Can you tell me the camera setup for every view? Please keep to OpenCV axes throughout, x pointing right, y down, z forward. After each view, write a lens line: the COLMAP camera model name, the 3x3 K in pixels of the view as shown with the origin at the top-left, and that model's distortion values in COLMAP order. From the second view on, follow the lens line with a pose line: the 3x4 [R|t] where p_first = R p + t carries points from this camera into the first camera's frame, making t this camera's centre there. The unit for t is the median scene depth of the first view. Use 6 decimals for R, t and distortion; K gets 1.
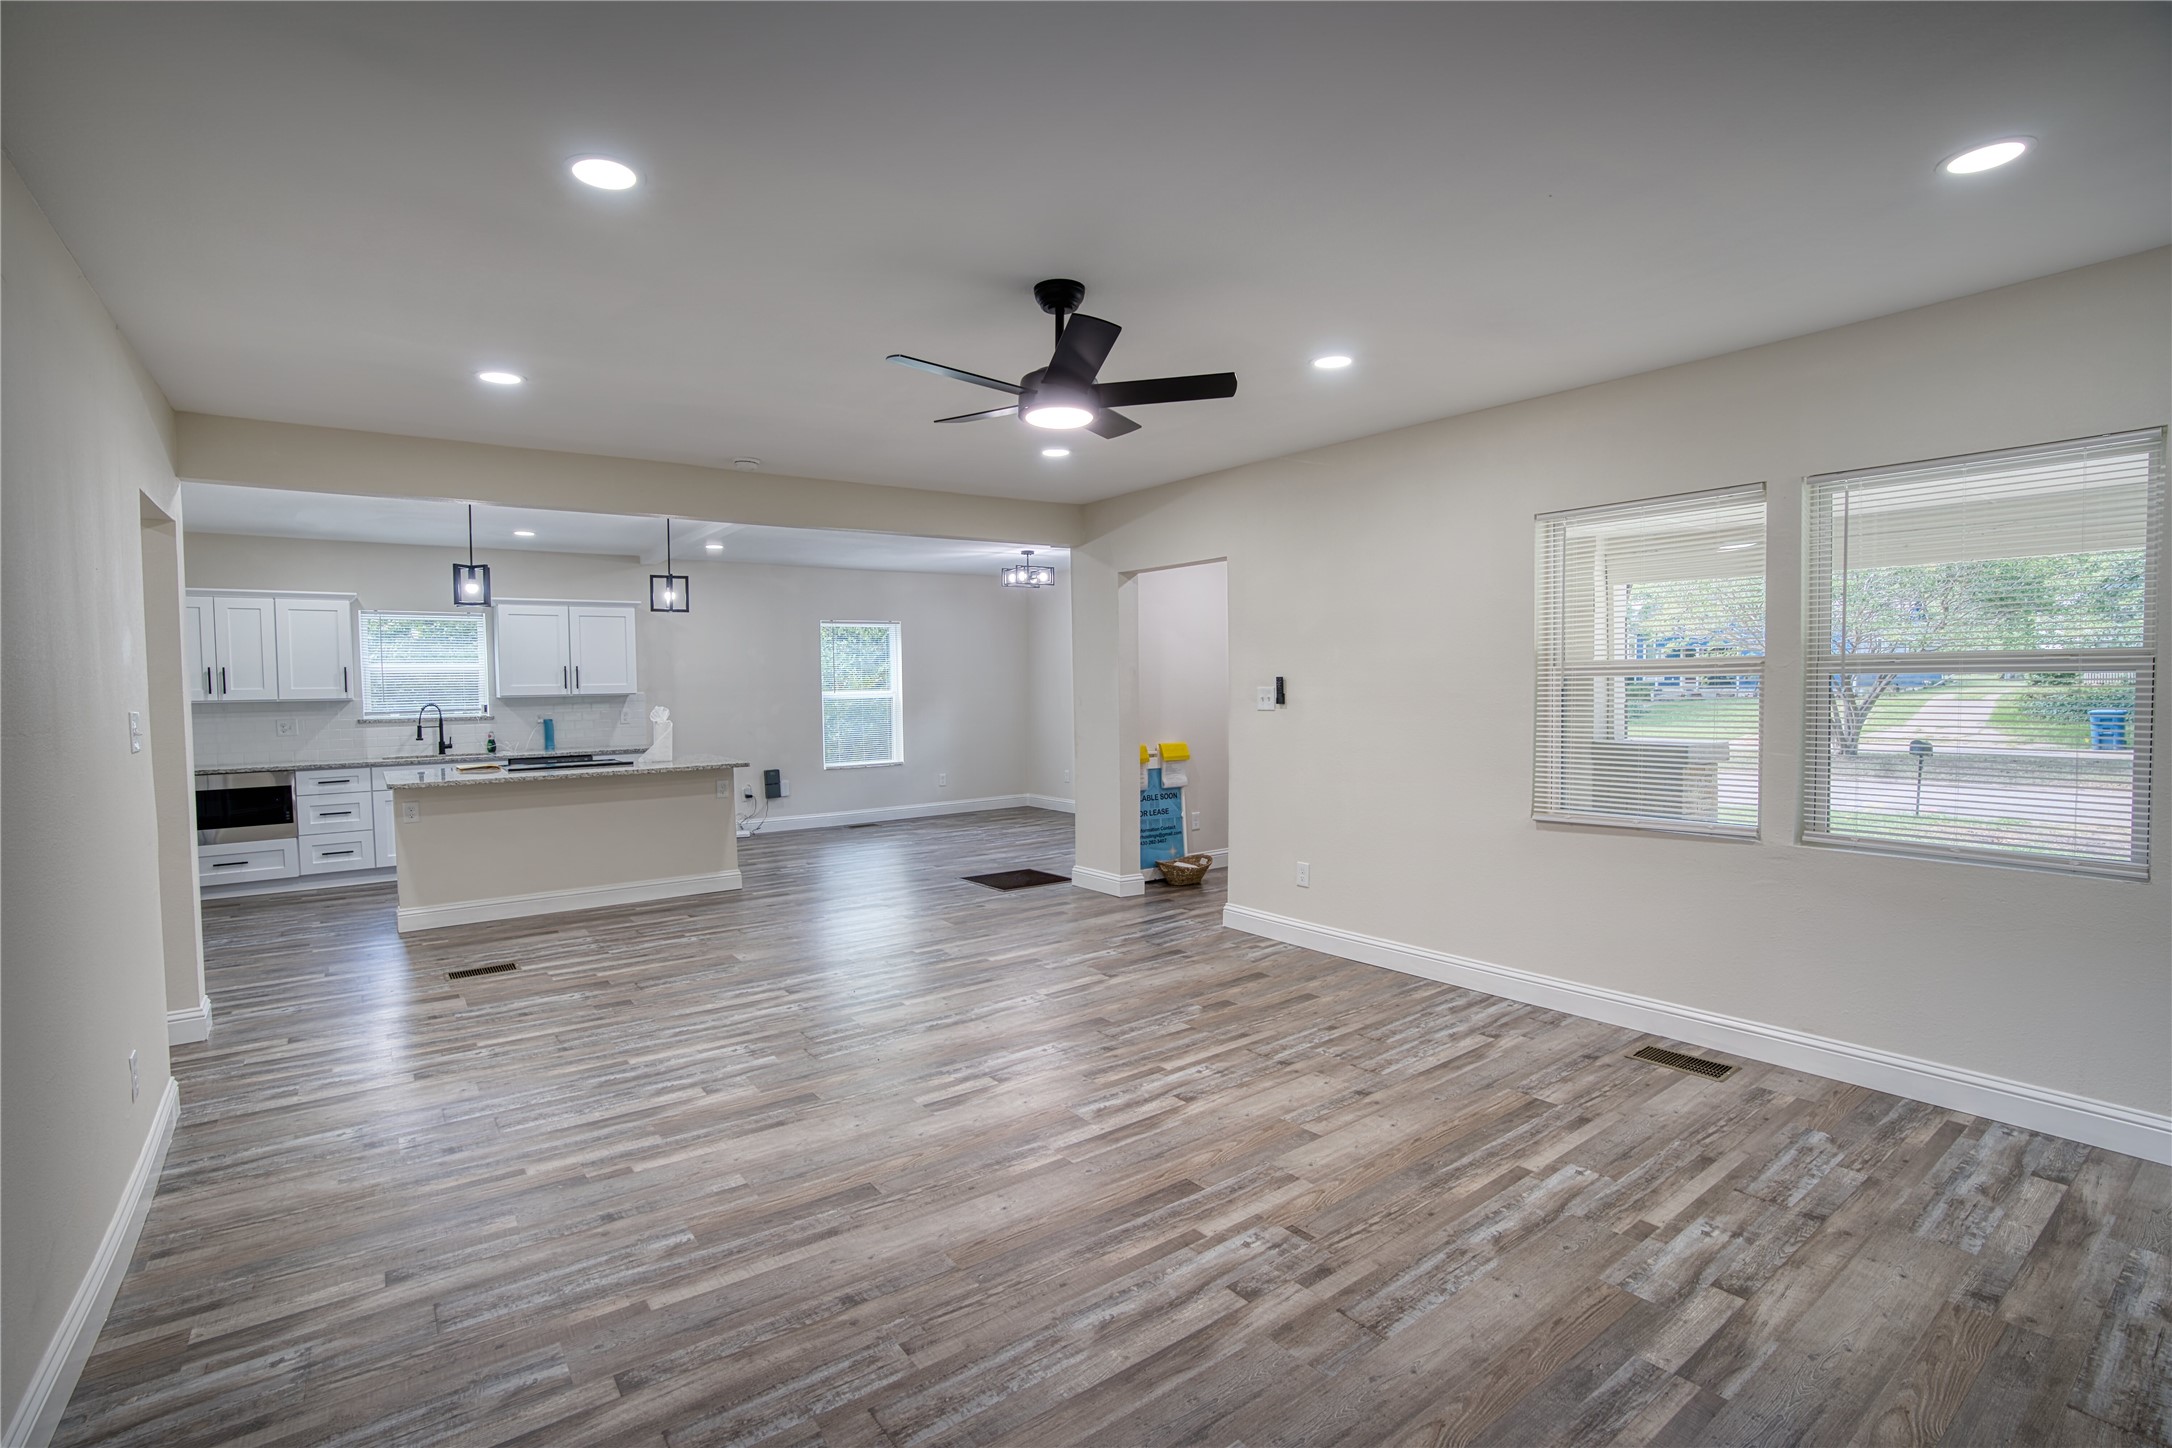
lens RADIAL K [[1007.6, 0, 1082.4], [0, 1007.6, 735.6], [0, 0, 1]] dist [-0.067424, 0.025414]
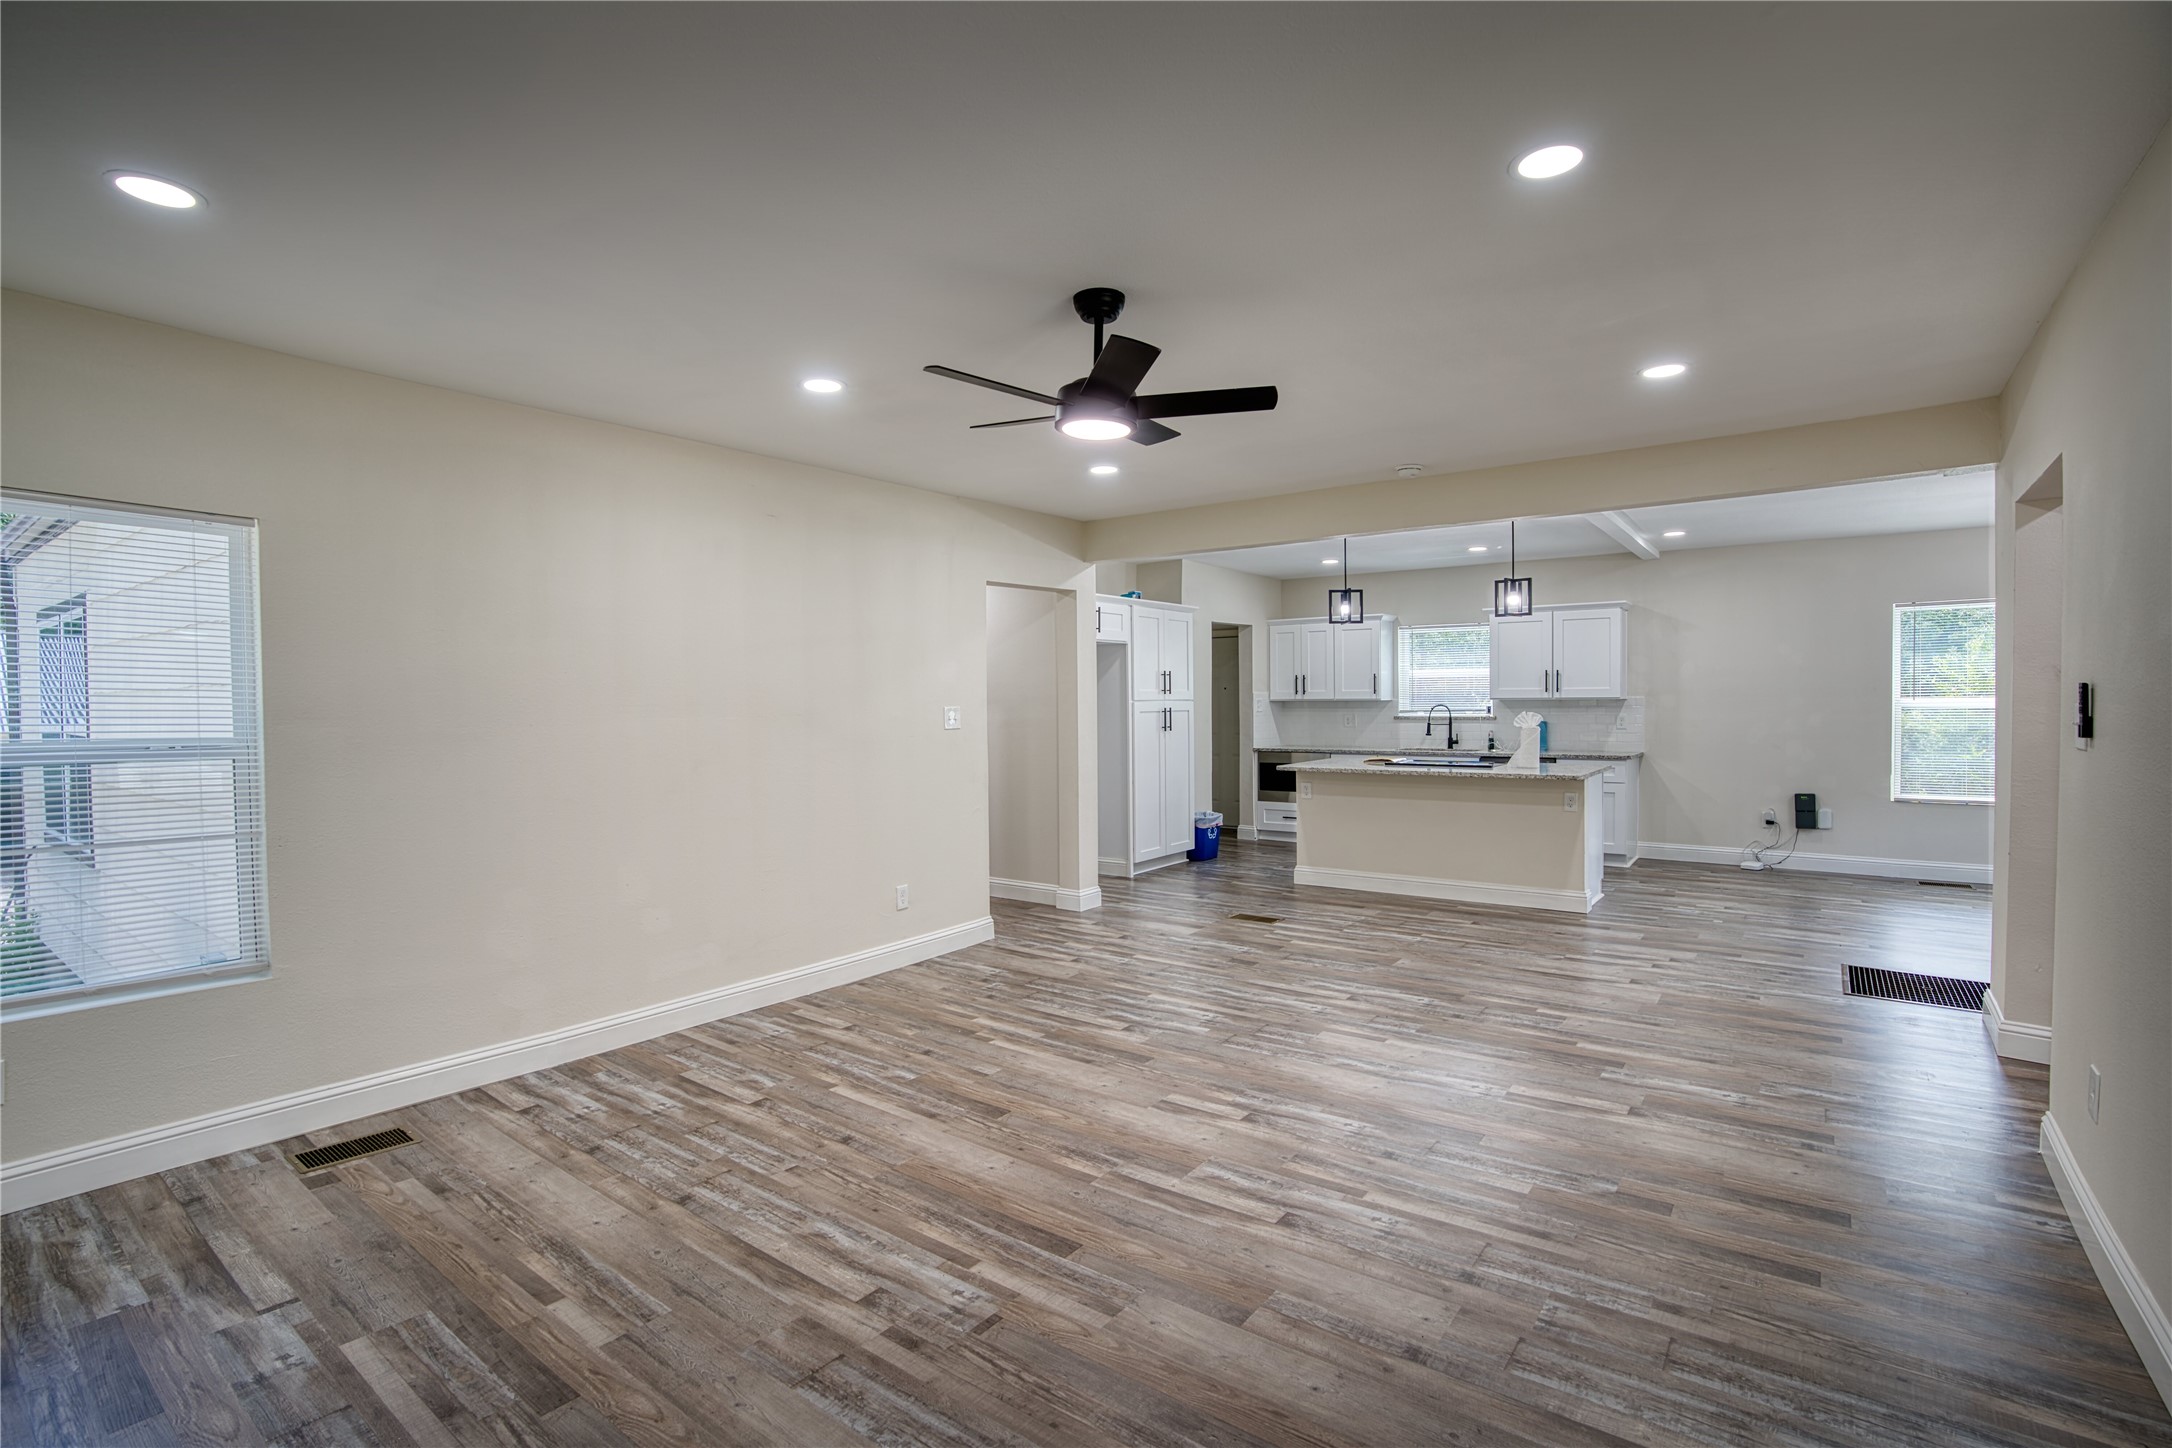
lens RADIAL K [[1007.6, 0, 1085.6], [0, 1007.6, 699.4], [0, 0, 1]] dist [-0.067424, 0.025414]
pose [[0.279792, 0.012307, -0.959982, 0.582006], [-0.045001, 0.998987, -0.000309, -0.031522], [0.959005, 0.043286, 0.280062, 0.438032]]
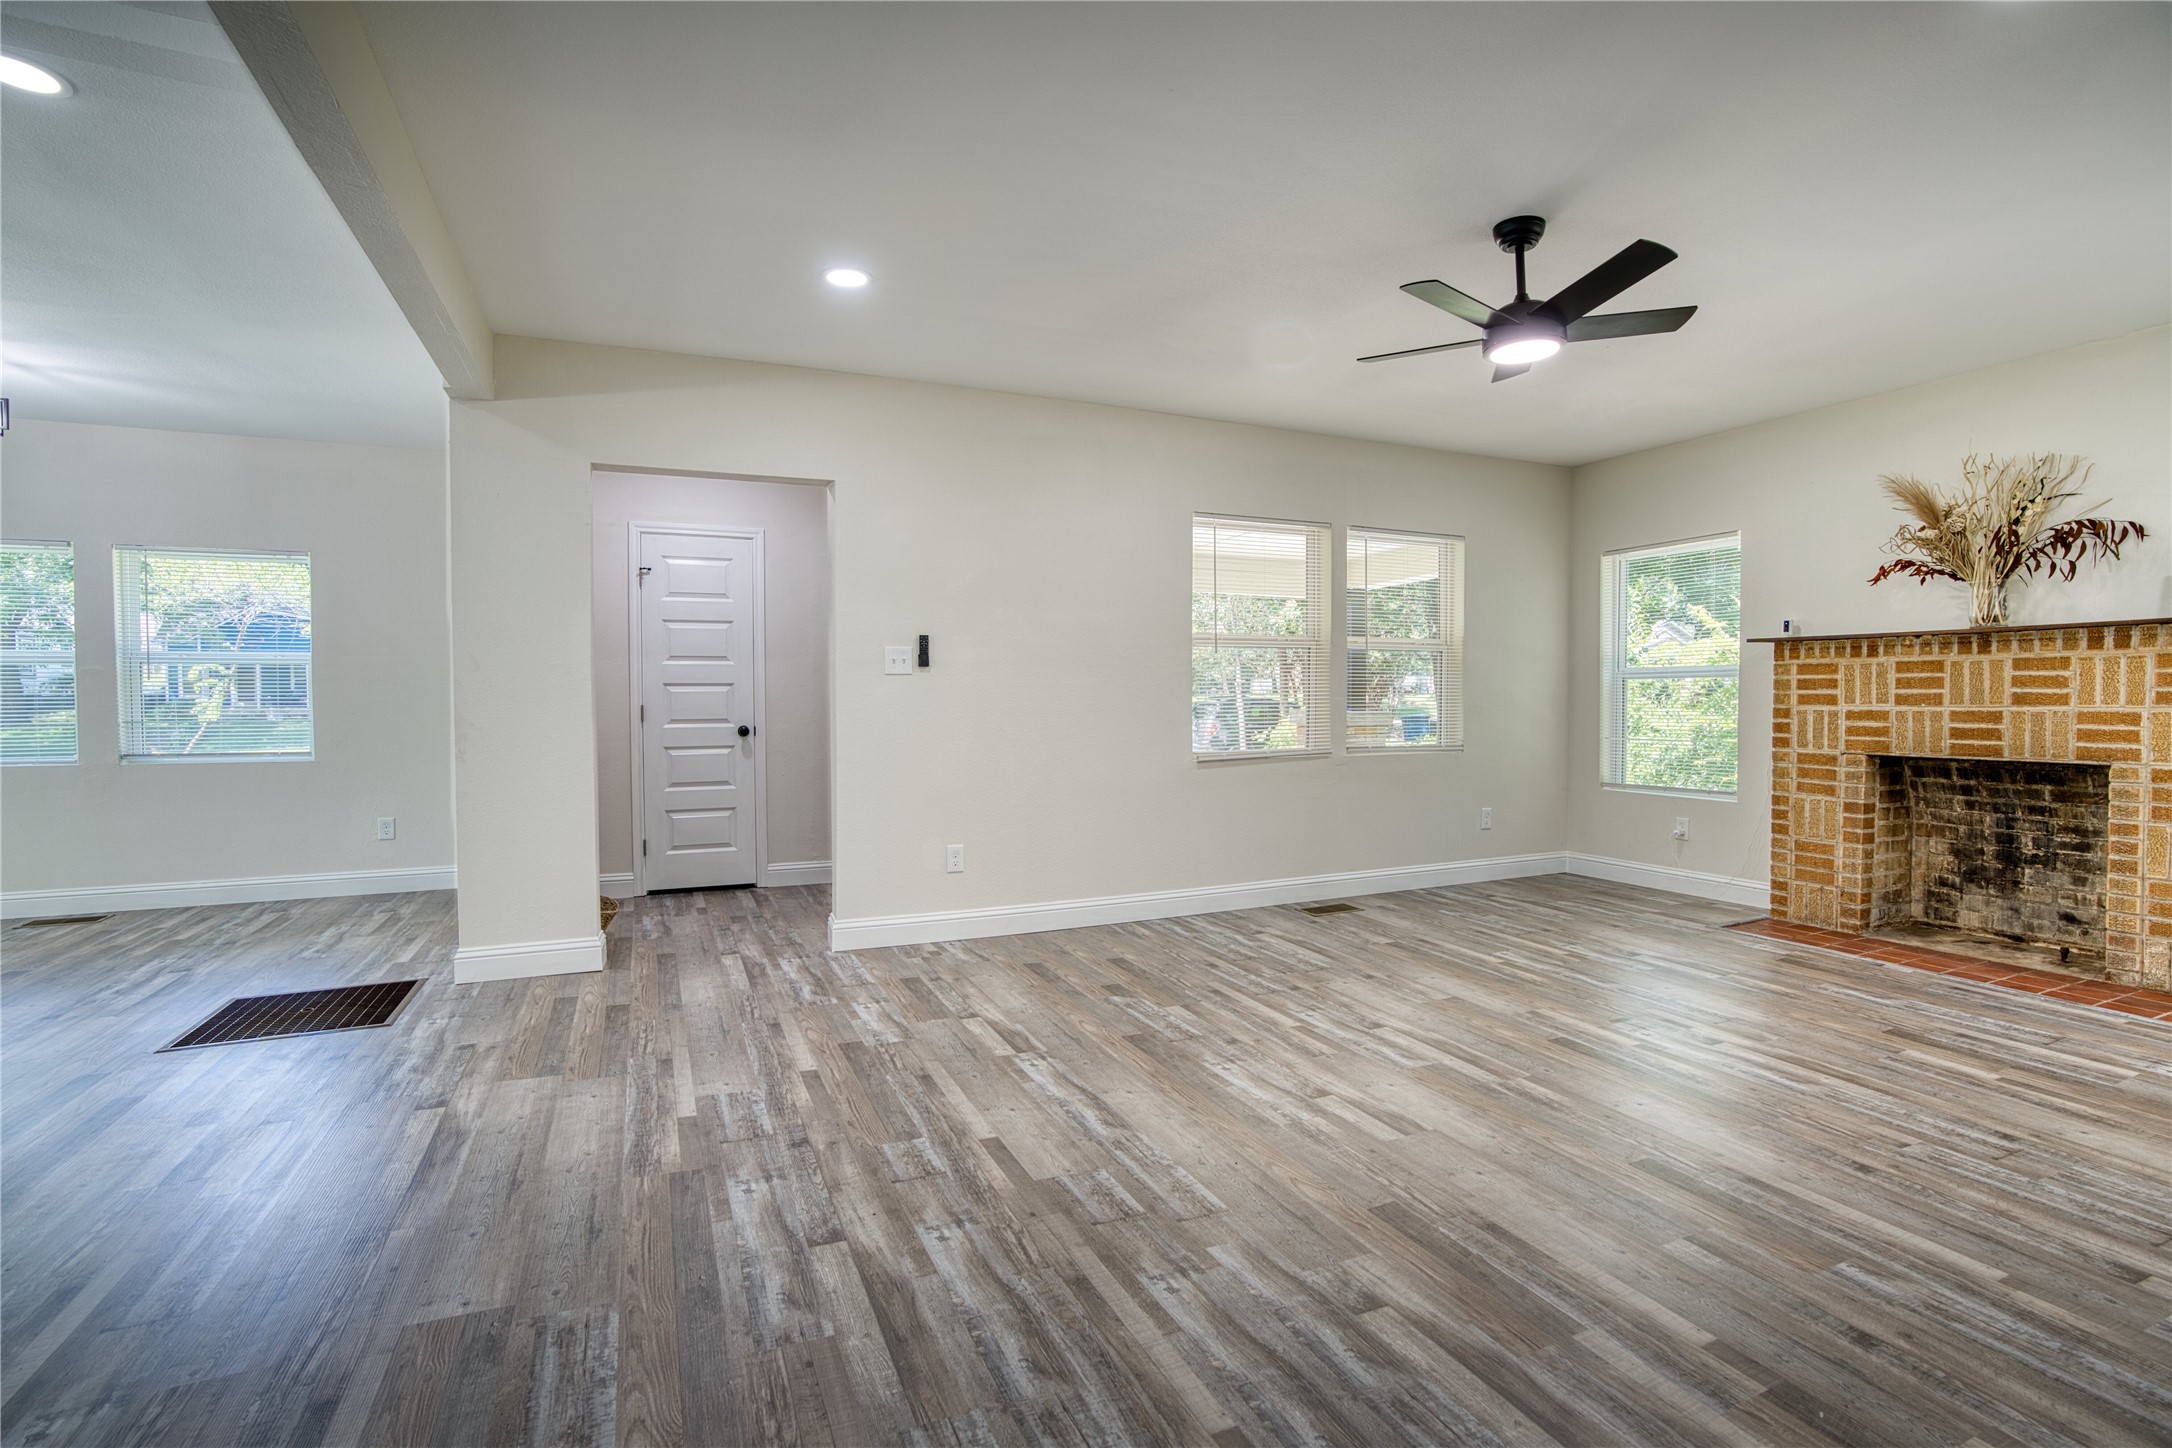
lens RADIAL K [[1007.6, 0, 1086.4], [0, 1007.6, 729.5], [0, 0, 1]] dist [-0.067424, 0.025414]
pose [[0.216073, -0.020230, 0.976168, -0.689151], [0.051587, 0.998625, 0.009277, 0.023966], [-0.975014, 0.048353, 0.216819, 0.758404]]
